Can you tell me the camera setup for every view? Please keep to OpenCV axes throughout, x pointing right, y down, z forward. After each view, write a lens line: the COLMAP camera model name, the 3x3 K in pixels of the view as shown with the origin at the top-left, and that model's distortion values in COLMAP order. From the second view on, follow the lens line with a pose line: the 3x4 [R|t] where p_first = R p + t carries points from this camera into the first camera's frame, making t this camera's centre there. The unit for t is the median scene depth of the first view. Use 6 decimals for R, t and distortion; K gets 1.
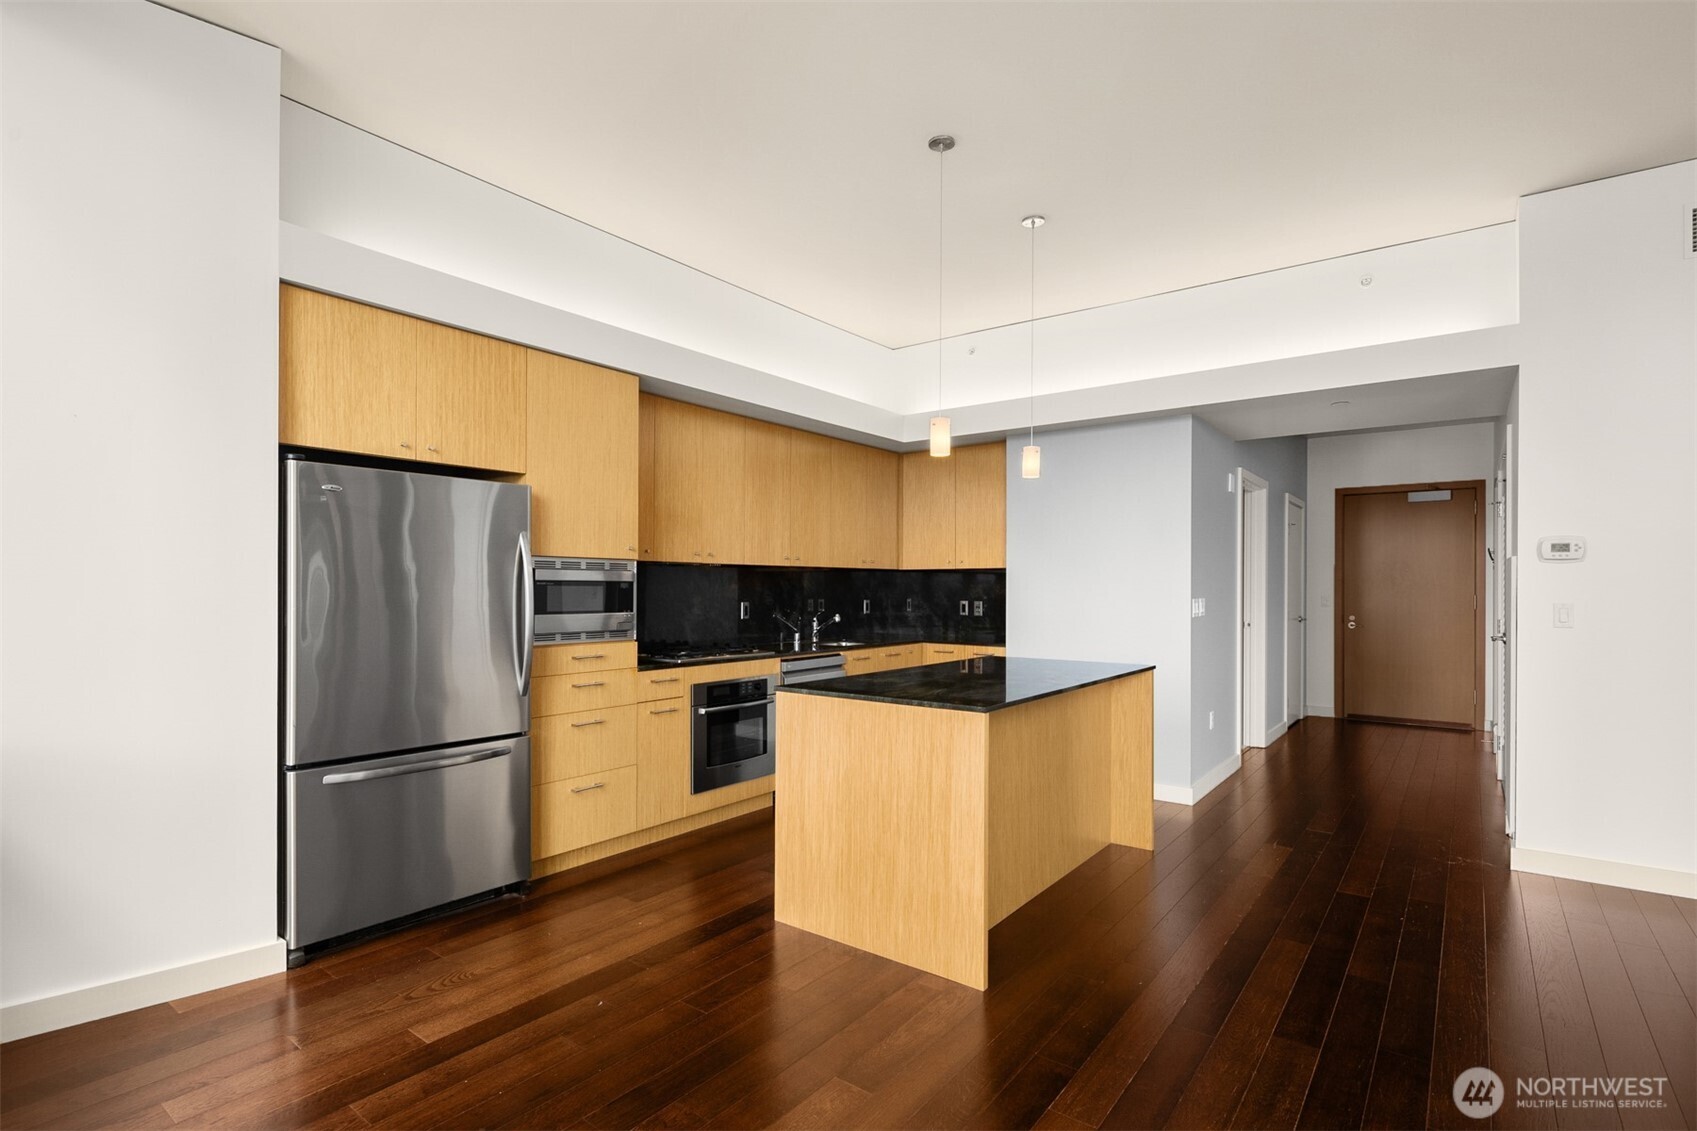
lens RADIAL K [[817.7, 0, 841.2], [0, 817.7, 586.0], [0, 0, 1]] dist [0.007764, -0.005024]
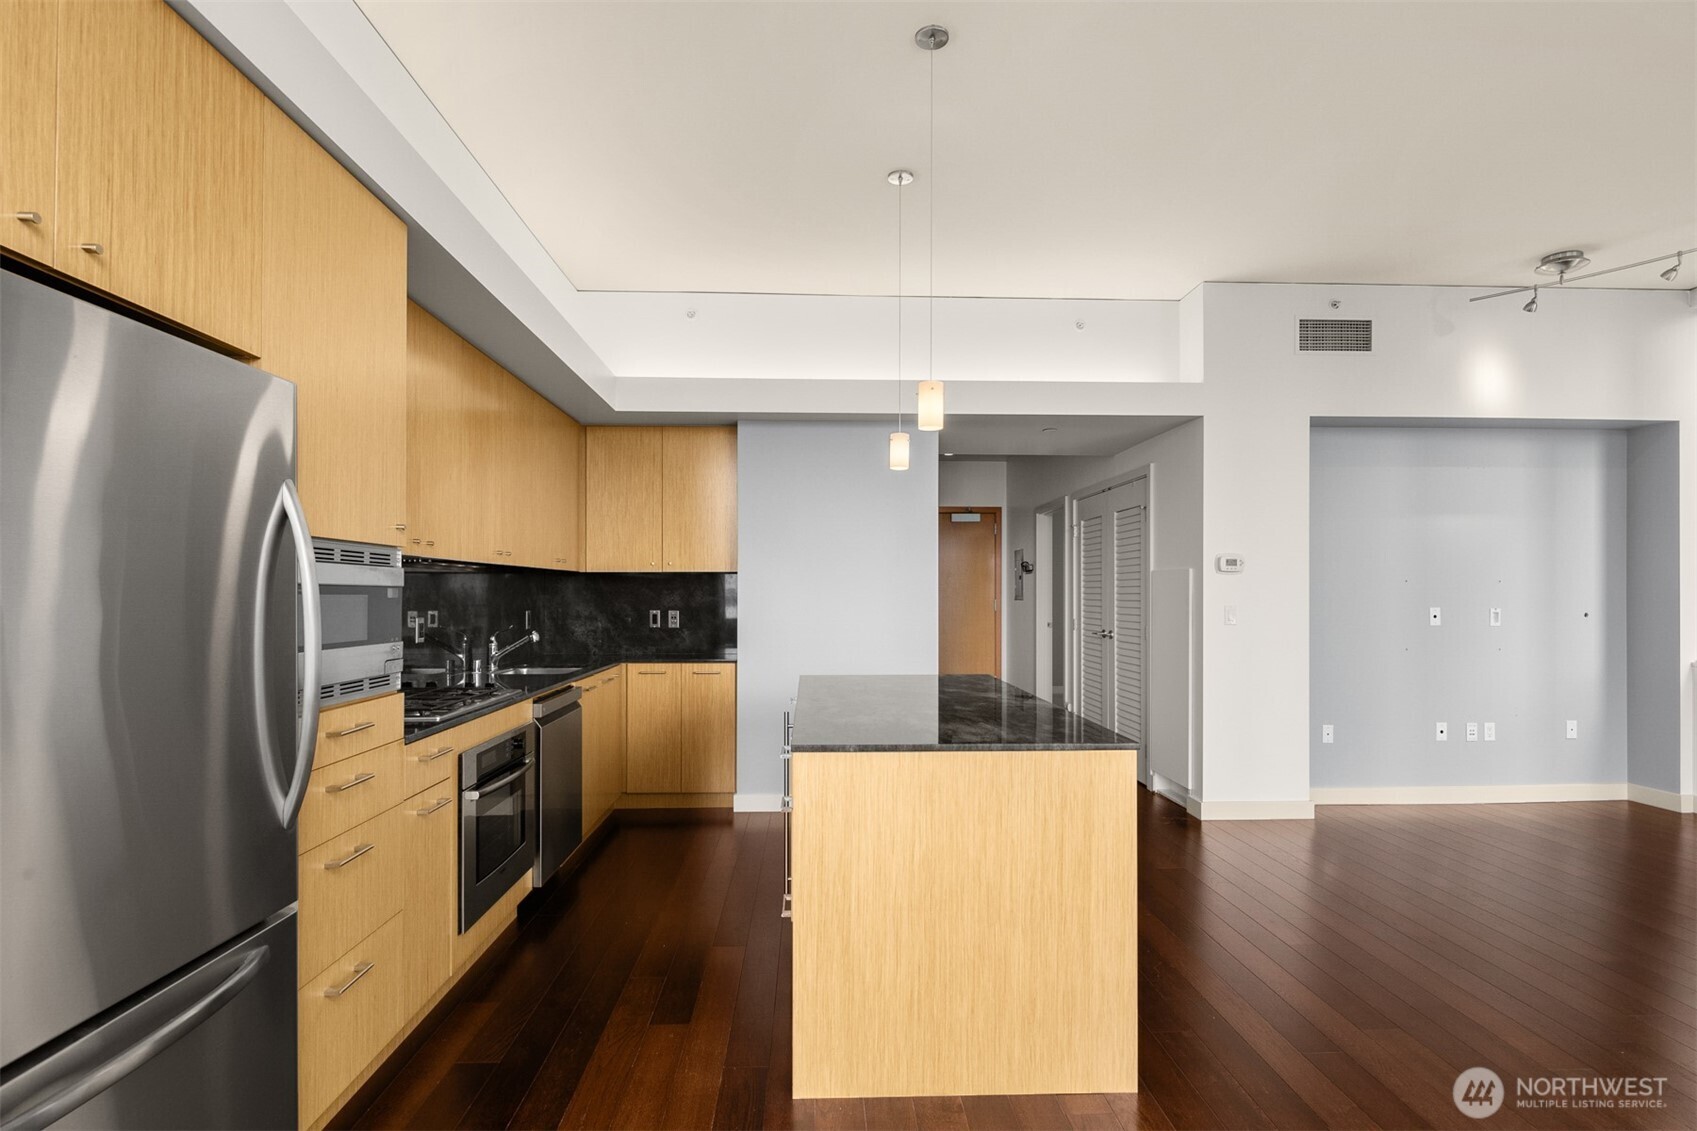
lens RADIAL K [[817.7, 0, 838.0], [0, 817.7, 589.2], [0, 0, 1]] dist [0.007764, -0.005024]
pose [[0.771544, 0.001337, 0.636175, -0.406288], [0.000485, 0.999996, -0.002690, -0.001749], [-0.636176, 0.002384, 0.771540, 0.397548]]
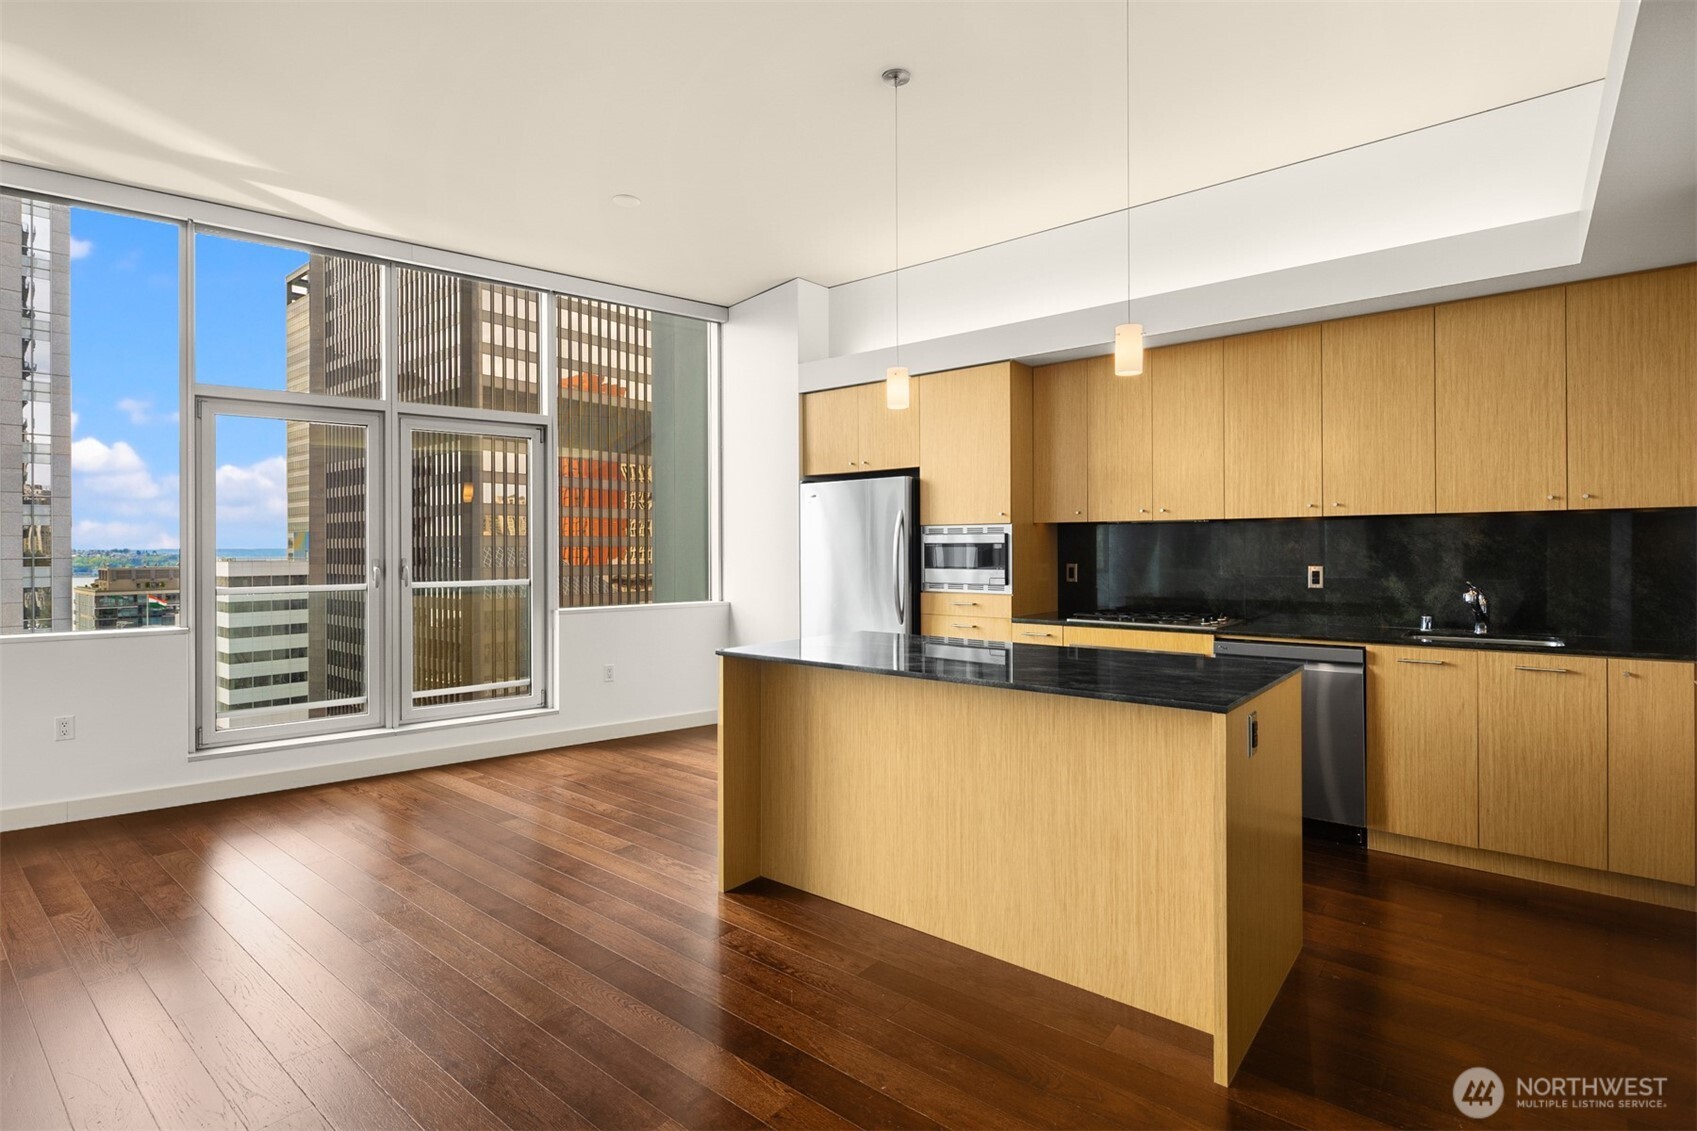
lens RADIAL K [[820.3, 0, 843.5], [0, 820.3, 548.8], [0, 0, 1]] dist [0.004068, -0.004735]
pose [[-0.035143, -0.002070, -0.999380, 0.954987], [0.007042, 0.999973, -0.002319, 0.004263], [0.999357, -0.007120, -0.035127, 0.866792]]
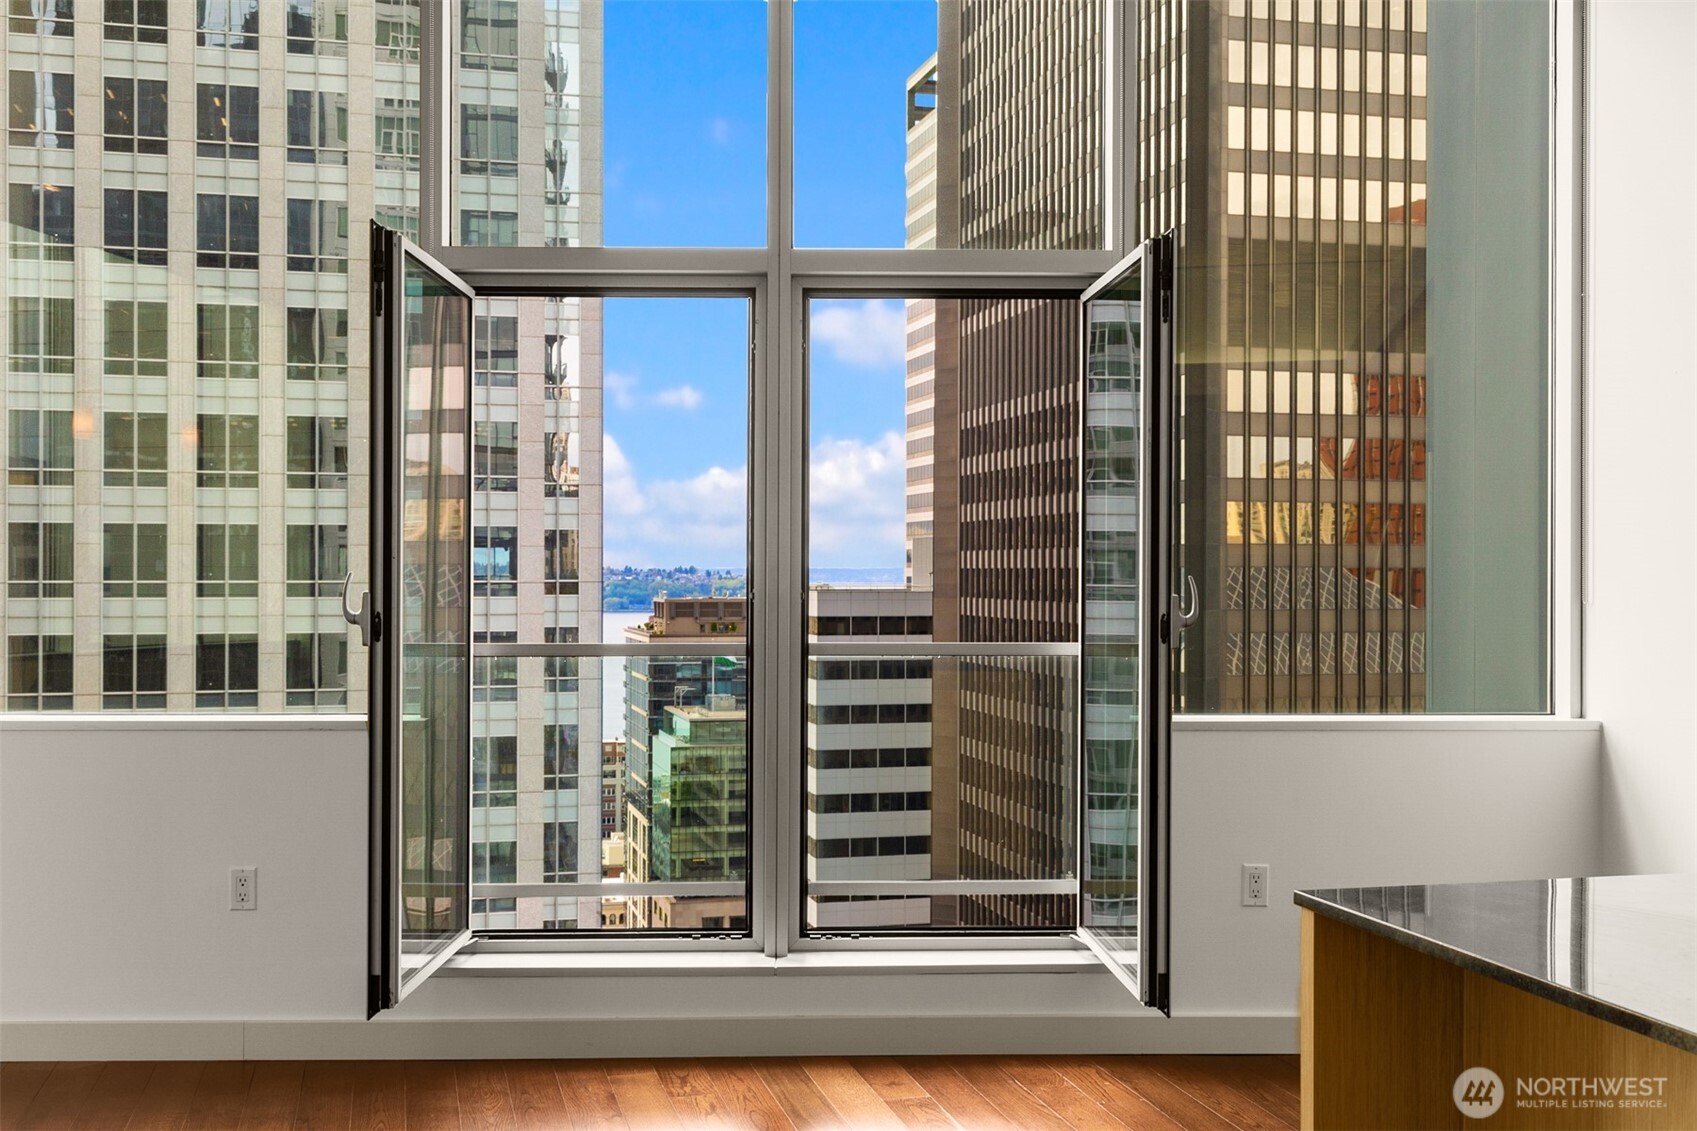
lens RADIAL K [[1771.9, 0, 840.8], [0, 1771.9, 568.2], [0, 0, 1]] dist [0.026774, 0.000000]
pose [[-0.621508, -0.006431, -0.783381, 0.667918], [-0.002554, 0.999978, -0.006184, 0.004103], [0.783404, -0.001843, -0.621511, 0.949599]]
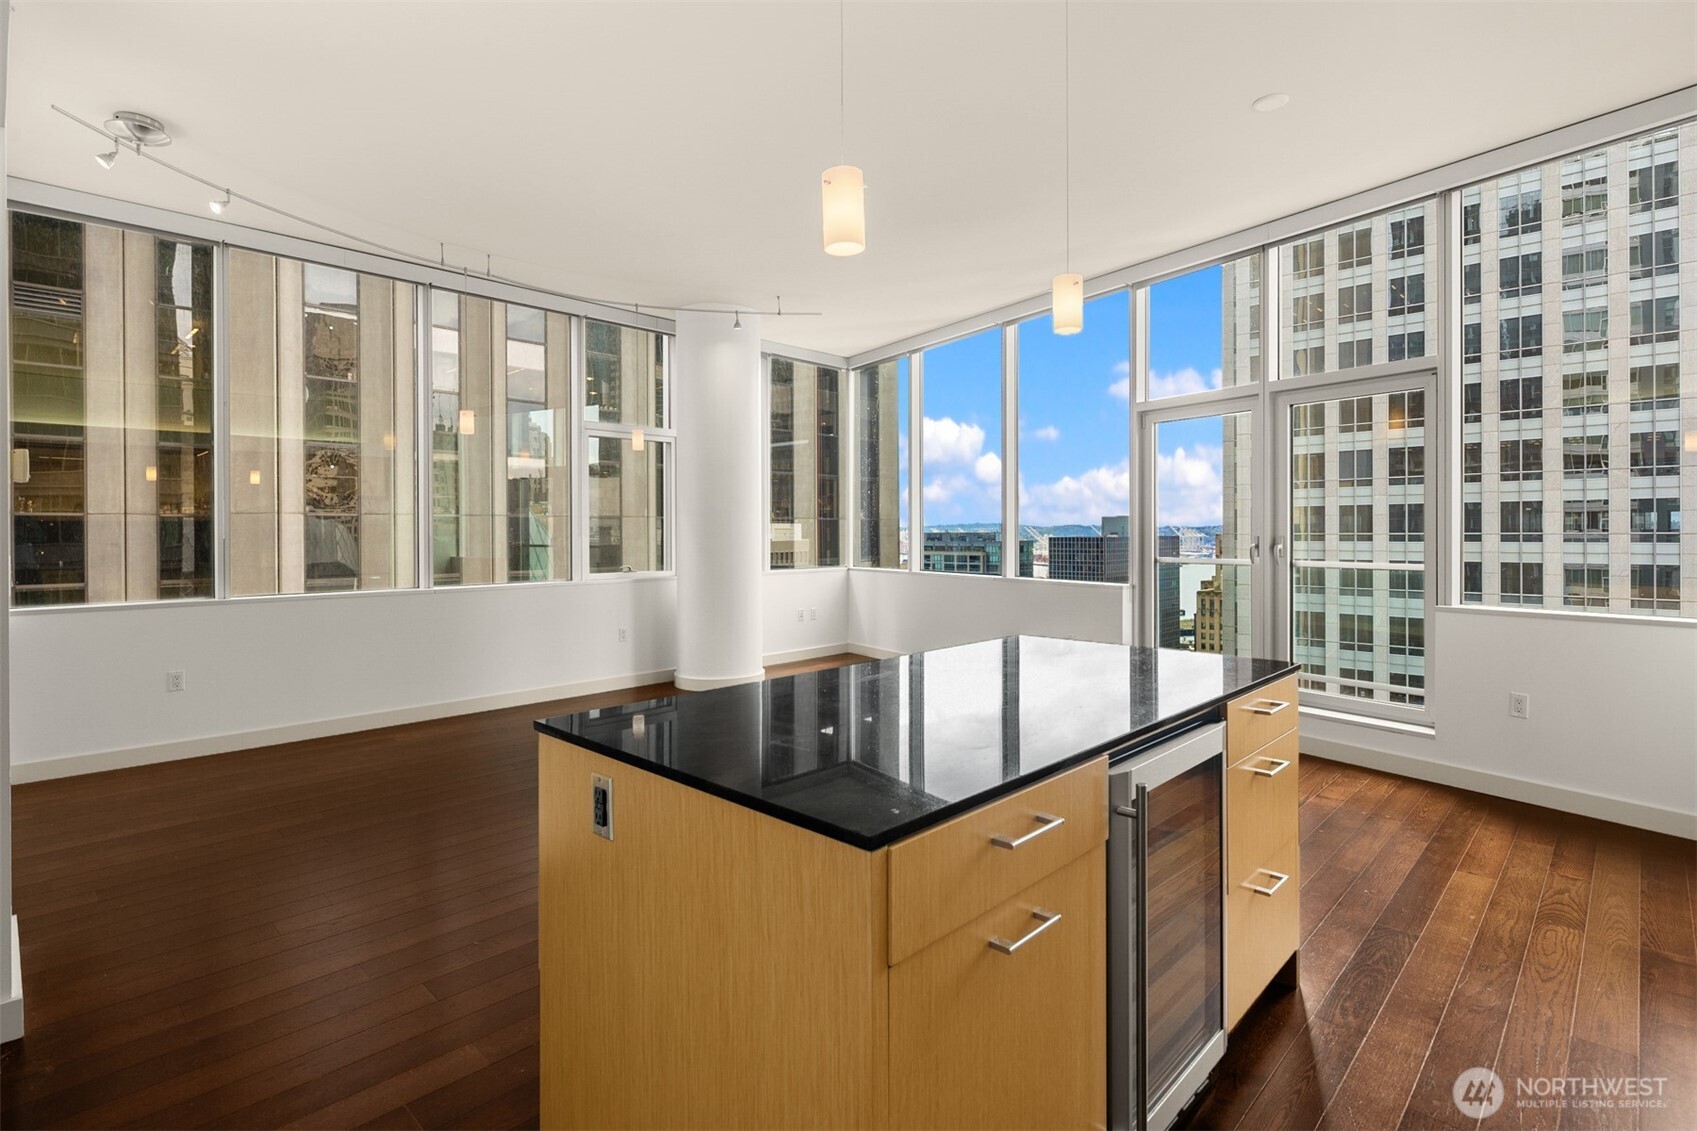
lens RADIAL K [[817.7, 0, 844.2], [0, 817.7, 535.9], [0, 0, 1]] dist [0.007764, -0.005024]
pose [[-0.993239, 0.001050, 0.116082, 0.203530], [0.001558, 0.999990, 0.004288, 0.004548], [-0.116076, 0.004440, -0.993230, 1.511901]]
